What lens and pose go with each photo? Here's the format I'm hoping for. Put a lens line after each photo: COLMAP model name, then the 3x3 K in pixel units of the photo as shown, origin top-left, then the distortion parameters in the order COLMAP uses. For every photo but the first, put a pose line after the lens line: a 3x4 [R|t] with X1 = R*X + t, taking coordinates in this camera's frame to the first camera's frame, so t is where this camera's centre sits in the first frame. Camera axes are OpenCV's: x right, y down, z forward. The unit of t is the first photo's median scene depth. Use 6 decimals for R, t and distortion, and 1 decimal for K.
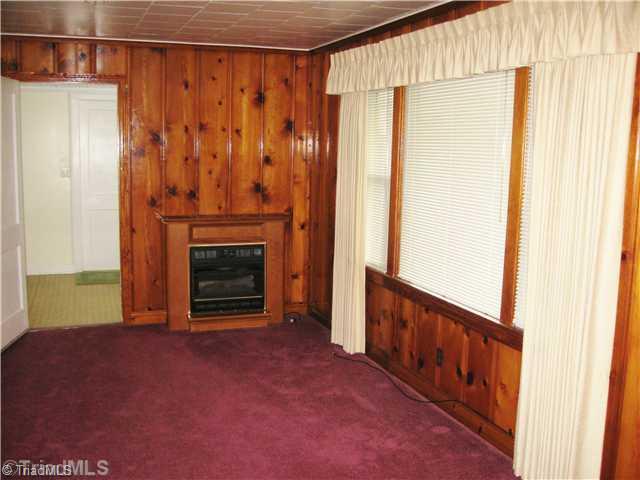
lens RADIAL K [[665.0, 0, 320.0], [0, 665.0, 240.0], [0, 0, 1]] dist [-0.125726, 0.030422]
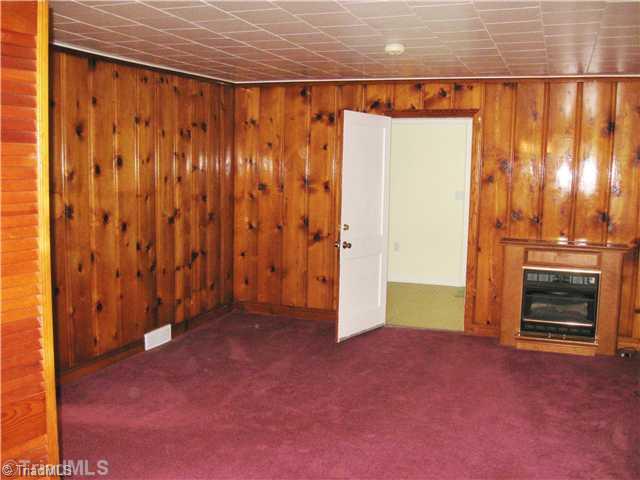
lens RADIAL K [[665.0, 0, 320.0], [0, 665.0, 240.0], [0, 0, 1]] dist [-0.125726, 0.030422]
pose [[0.754559, 0.067095, -0.652793, 0.238577], [-0.093836, 0.995569, -0.006137, 0.001892], [0.649488, 0.065886, 0.757512, -0.010839]]
